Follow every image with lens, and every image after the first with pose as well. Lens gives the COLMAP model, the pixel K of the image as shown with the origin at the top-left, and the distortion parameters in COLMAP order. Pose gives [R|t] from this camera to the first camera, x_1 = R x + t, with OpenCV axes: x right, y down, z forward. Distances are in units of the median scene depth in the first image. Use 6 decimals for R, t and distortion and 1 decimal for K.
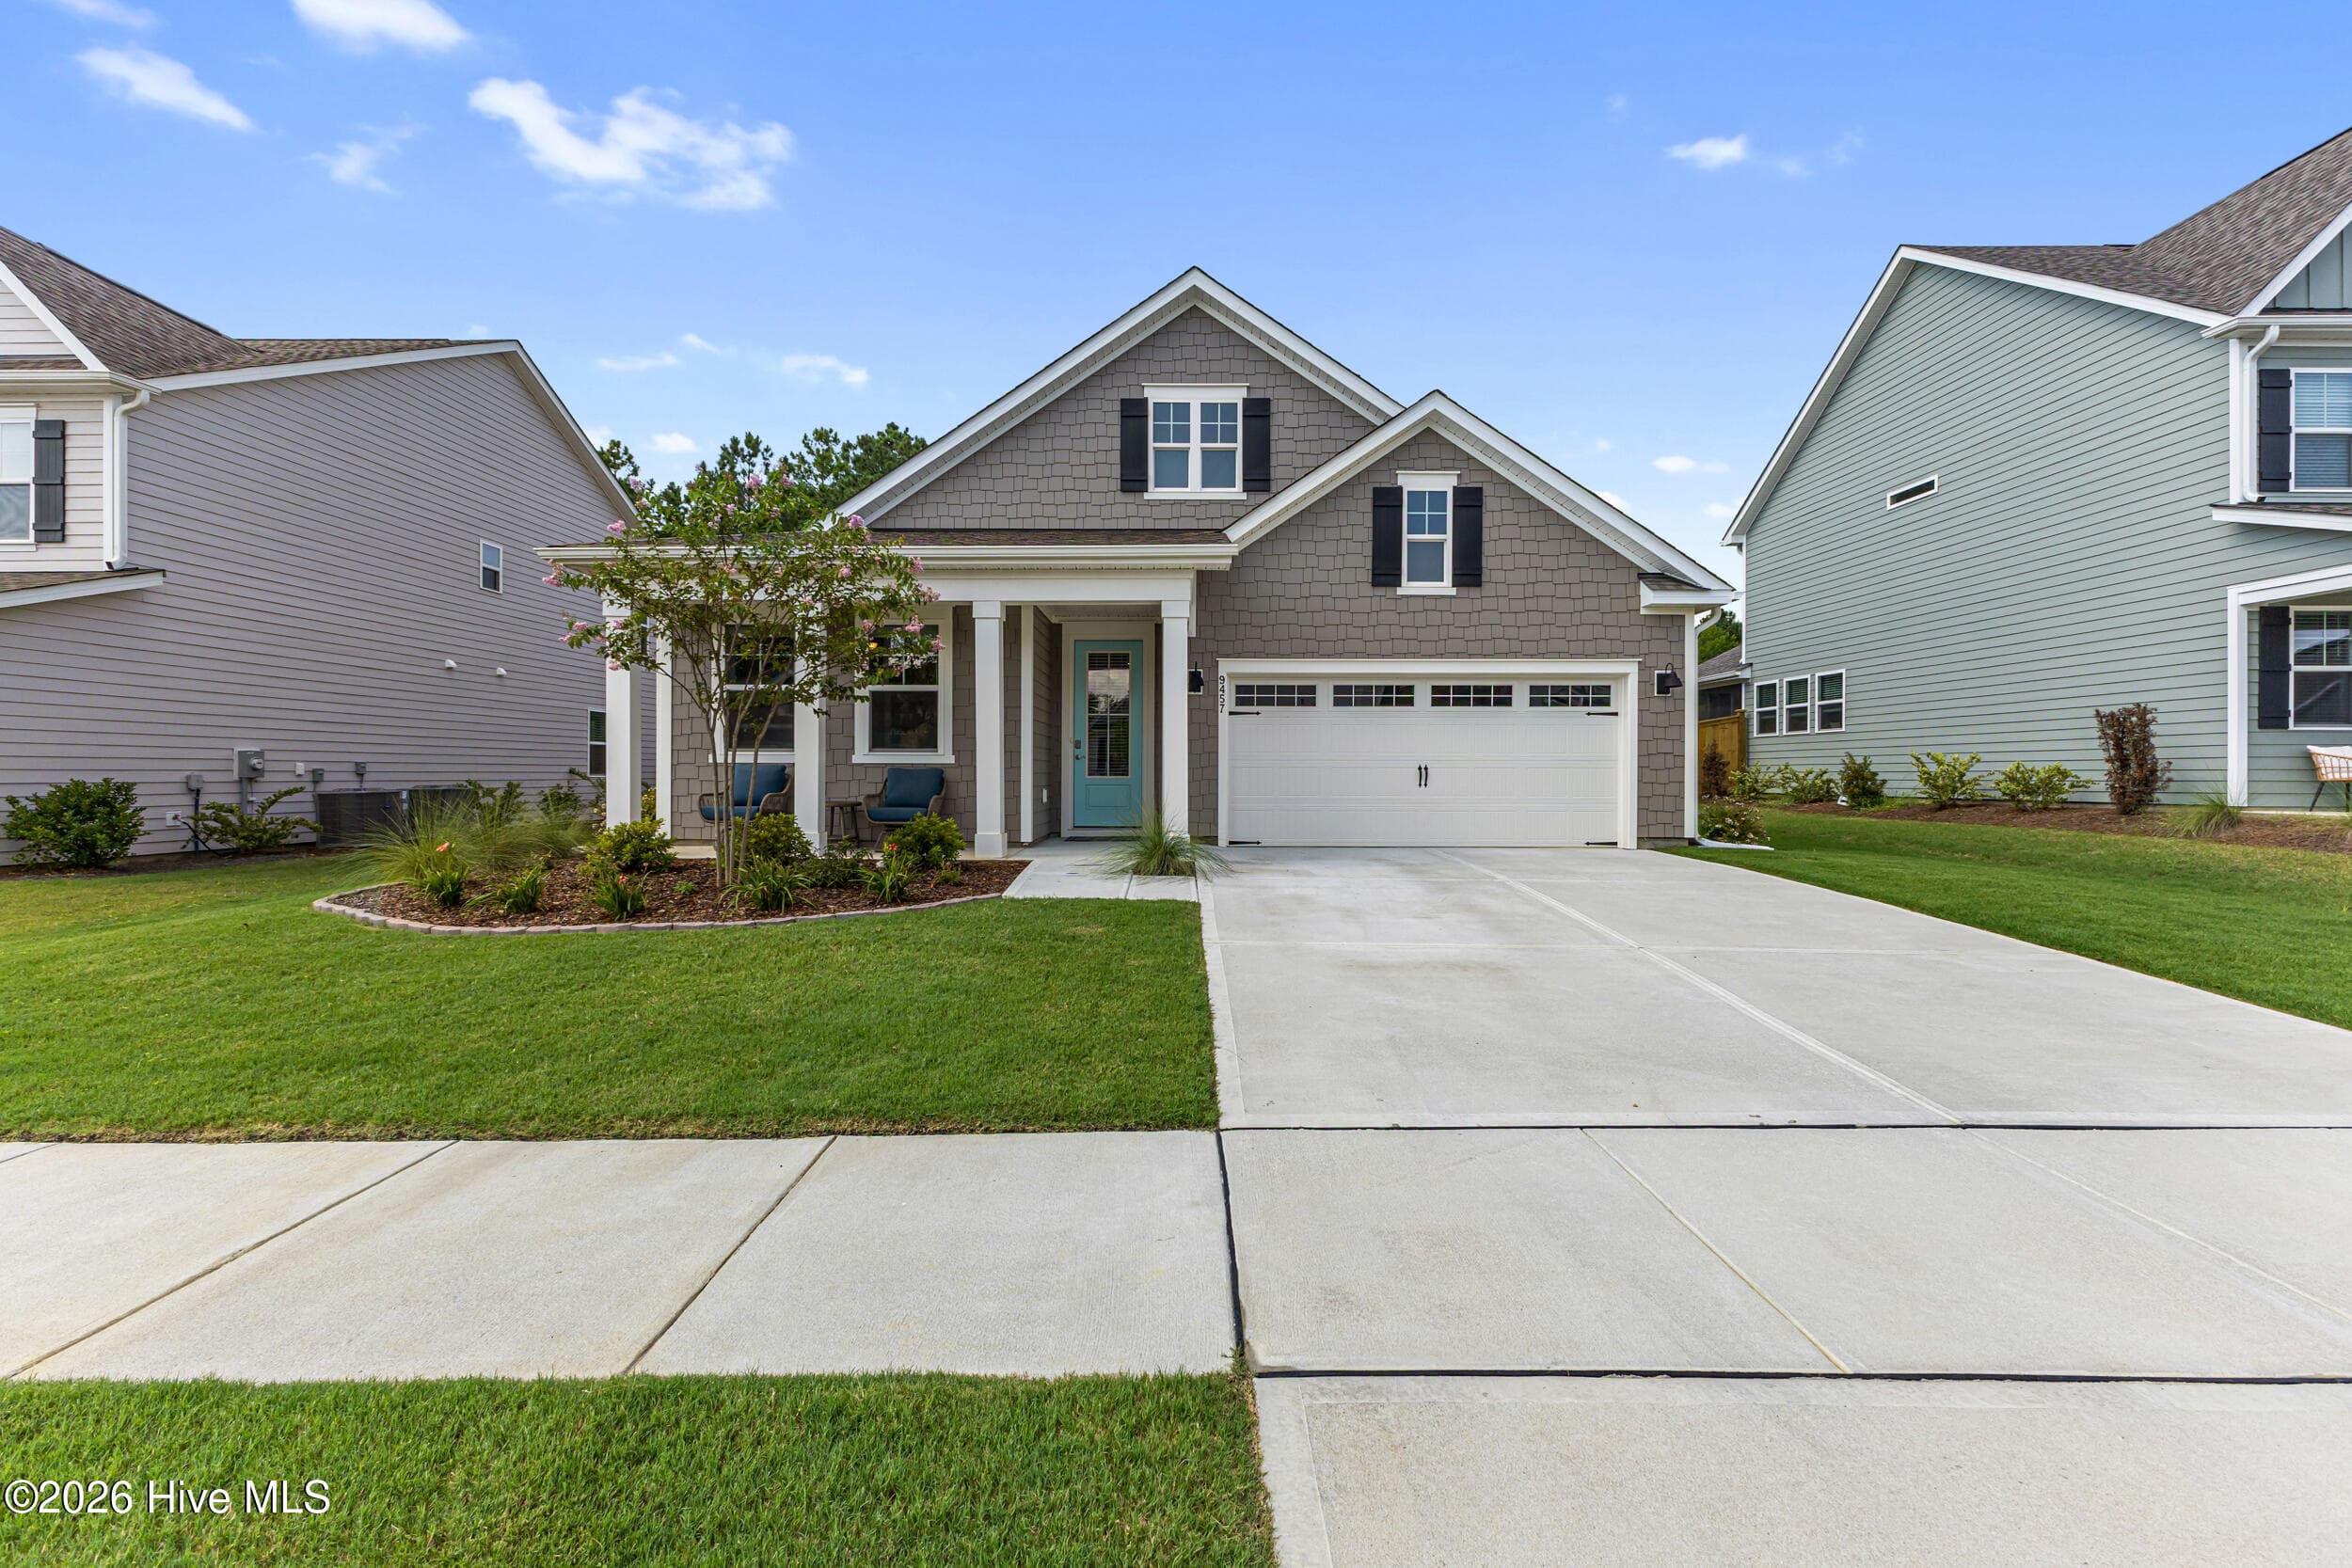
lens RADIAL K [[1001.5, 0, 1177.3], [0, 1001.5, 783.7], [0, 0, 1]] dist [0.007161, -0.001567]
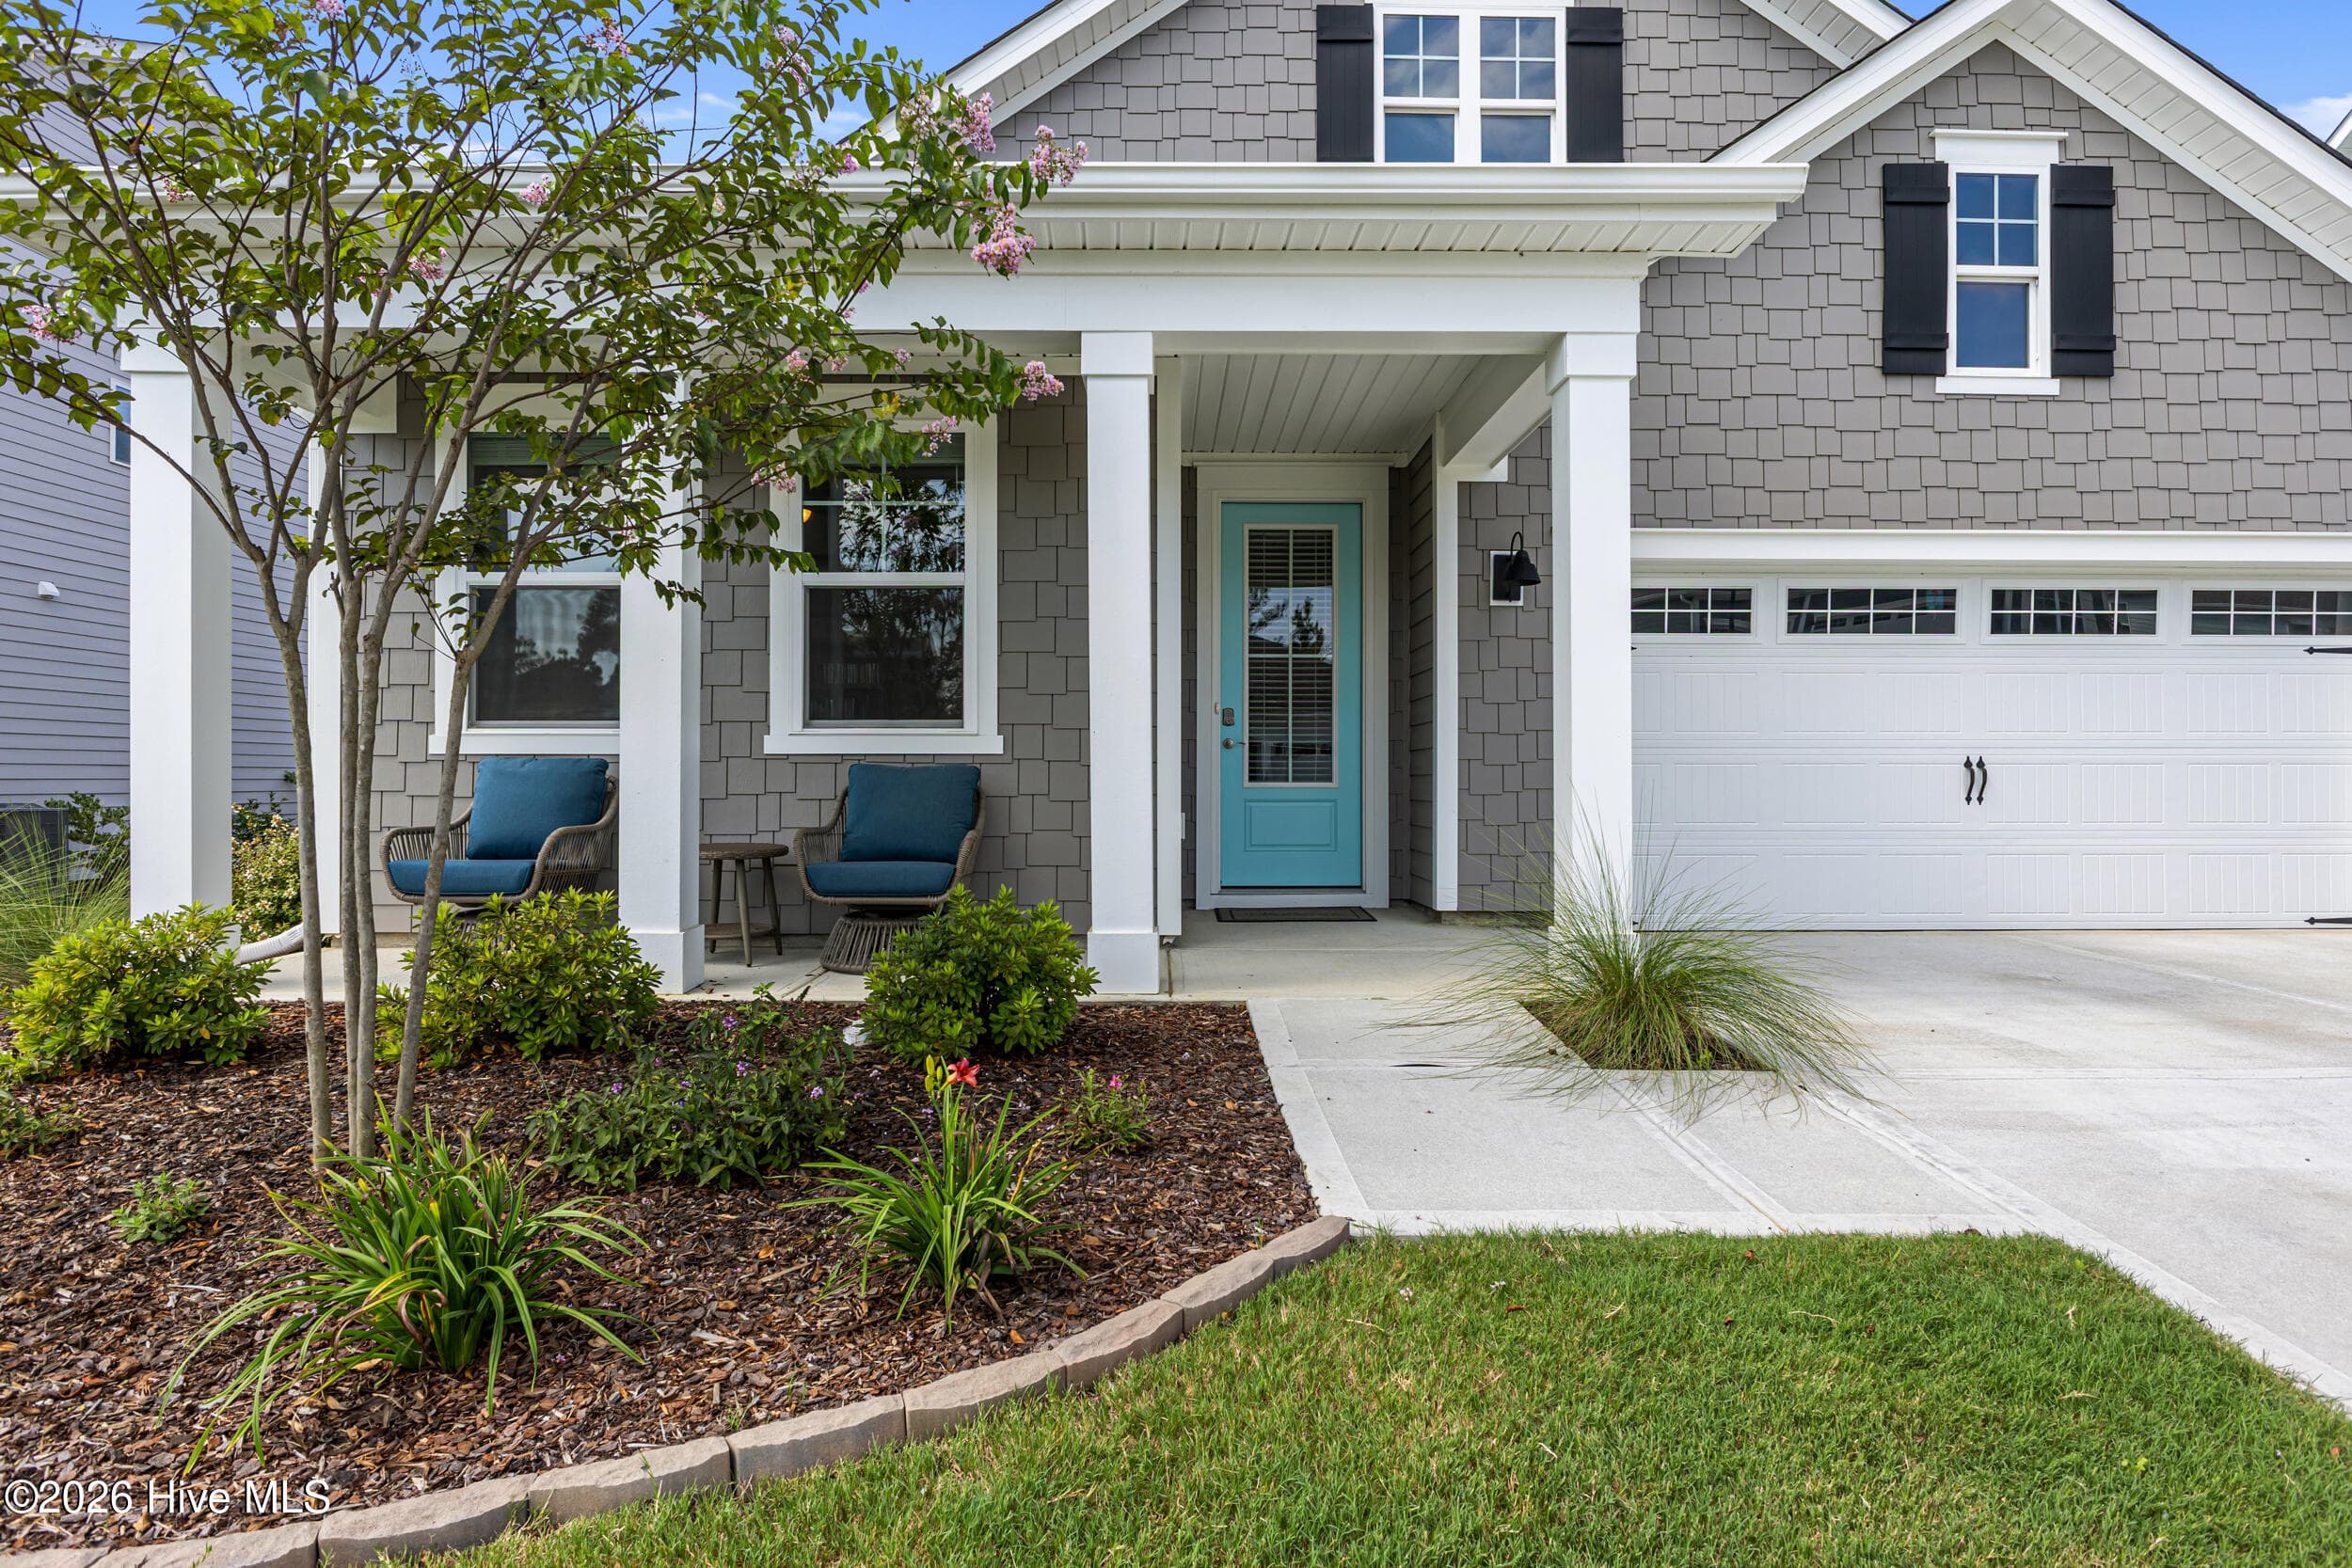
lens RADIAL K [[1241.1, 0, 1176.6], [0, 1241.1, 783.3], [0, 0, 1]] dist [-0.004386, -0.004275]
pose [[0.999702, -0.003042, 0.024217, -0.148729], [0.003236, 0.999963, -0.007979, -0.003217], [-0.024192, 0.008055, 0.999675, 0.431323]]
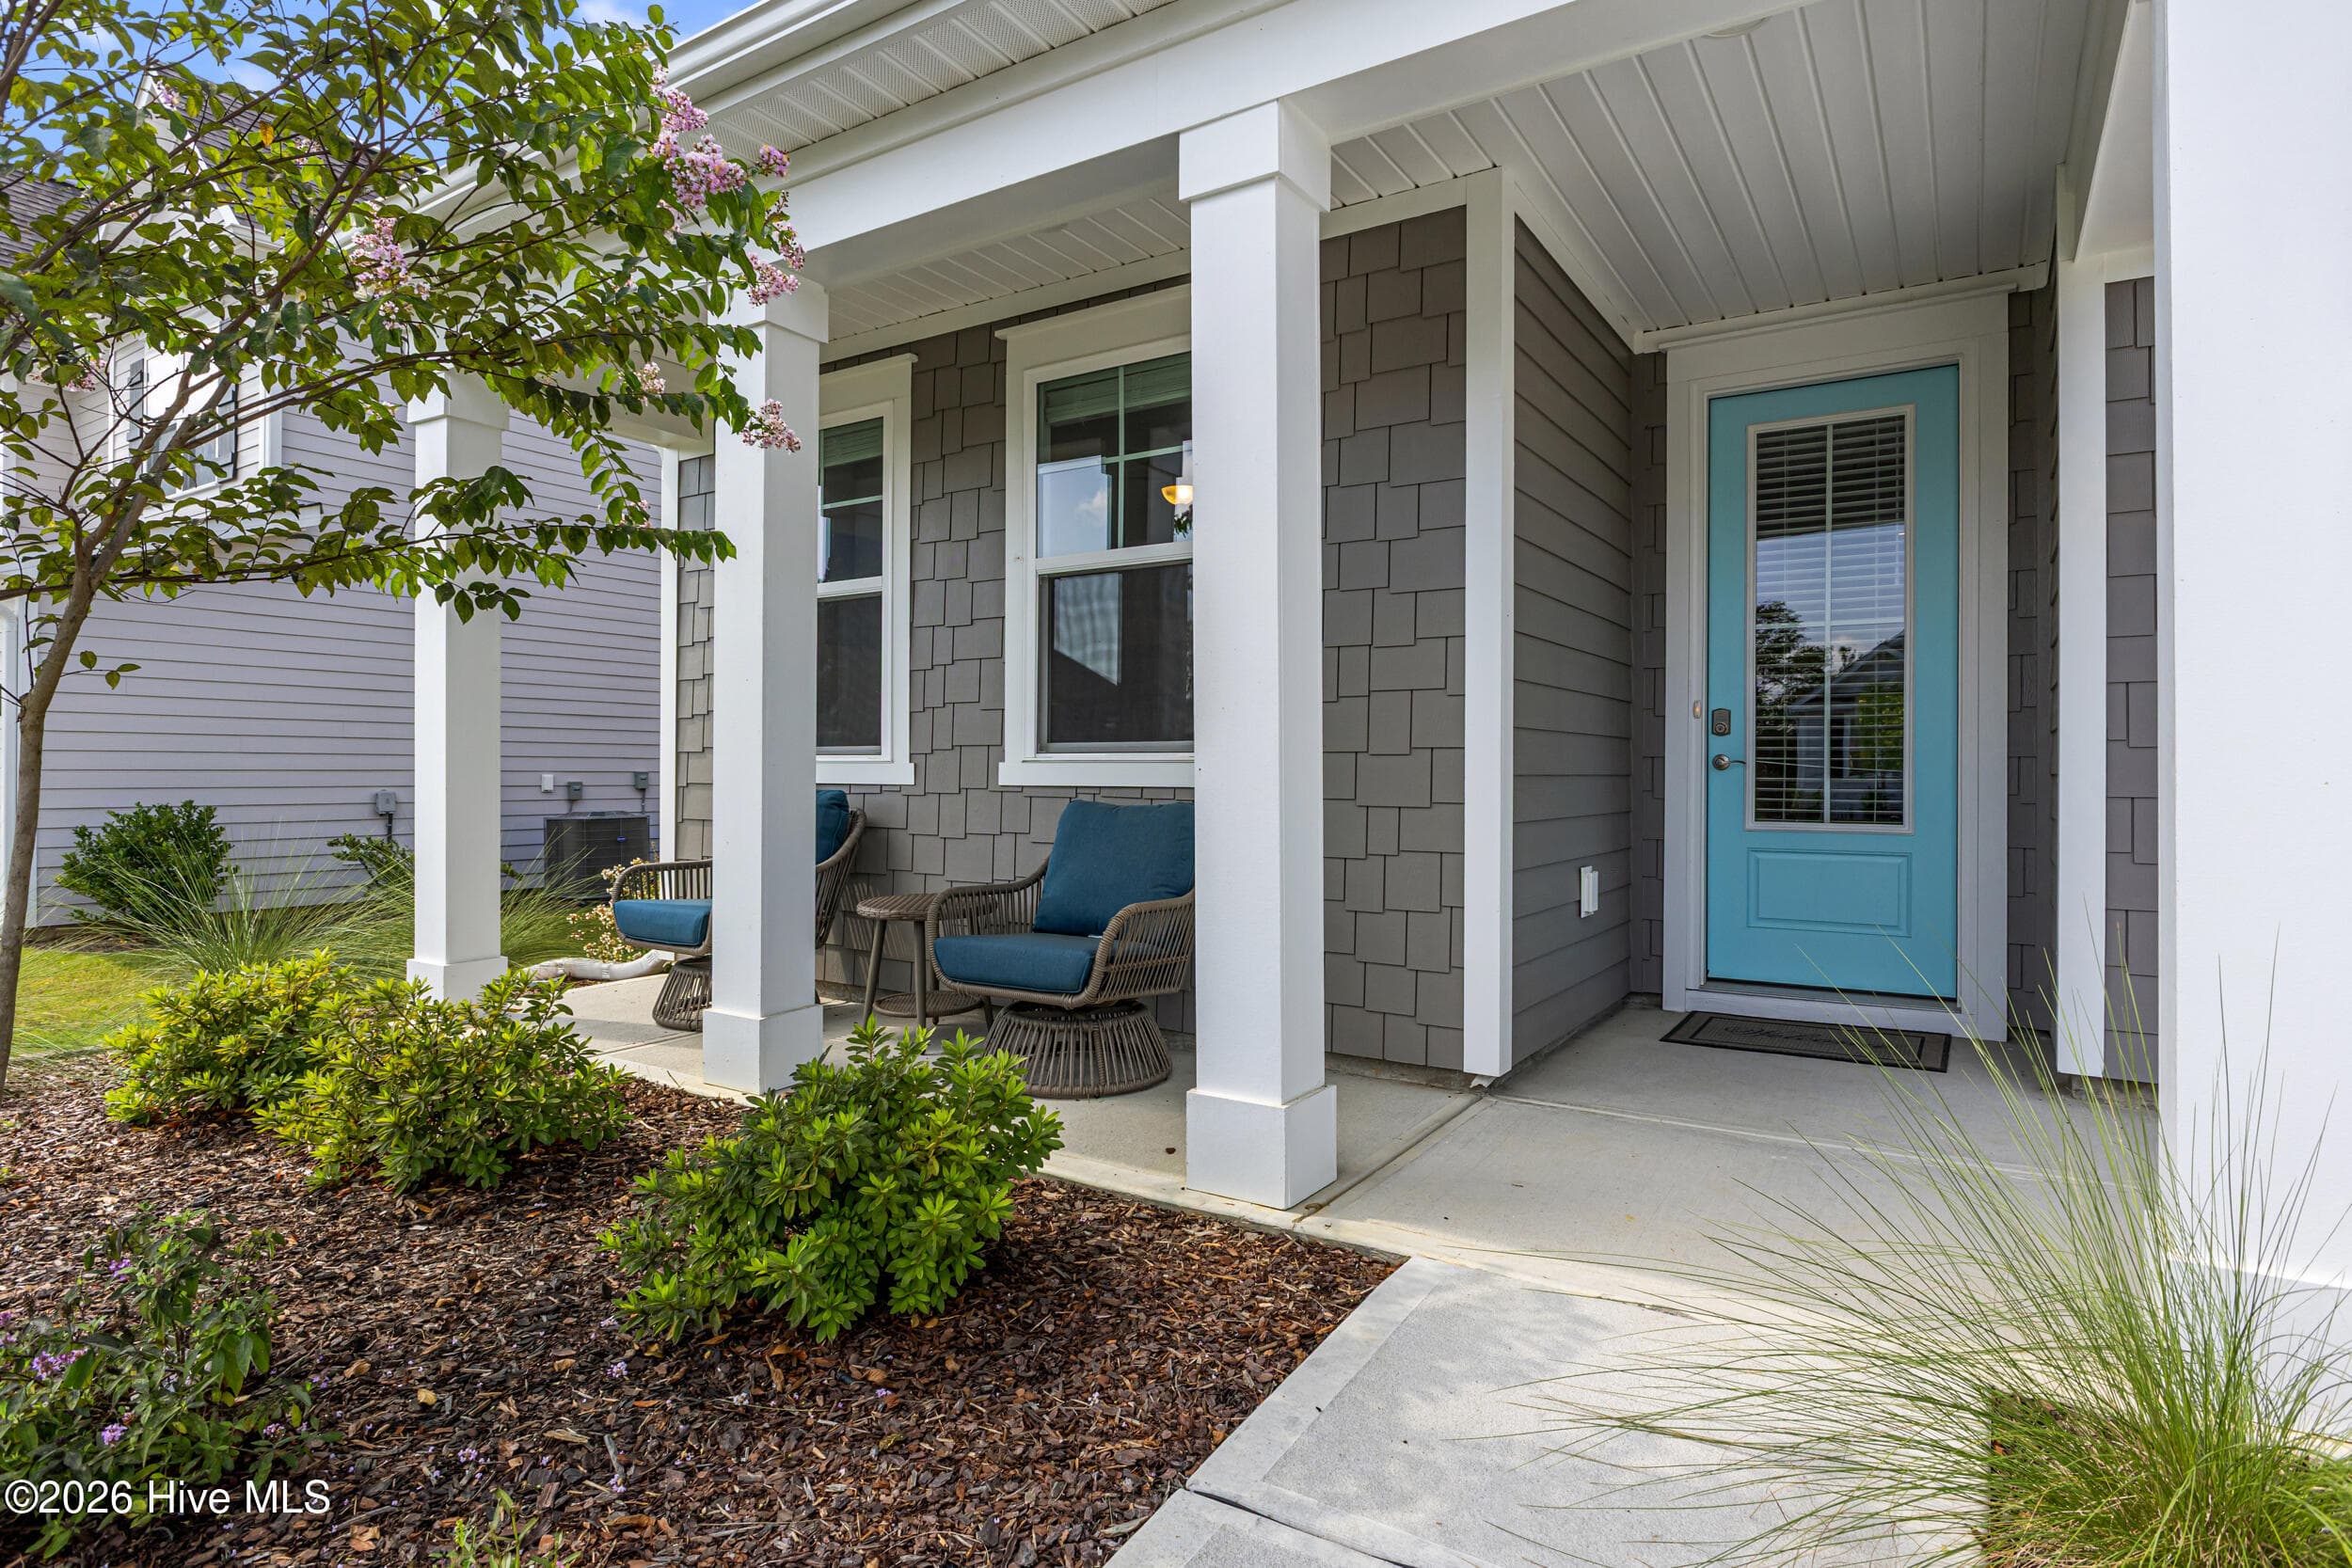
lens RADIAL K [[1241.1, 0, 1192.4], [0, 1241.1, 769.5], [0, 0, 1]] dist [-0.004386, -0.004275]
pose [[0.851097, -0.000876, -0.525007, -0.037018], [-0.006765, 0.999897, -0.012634, -0.019913], [0.524965, 0.014305, 0.851004, 0.619138]]
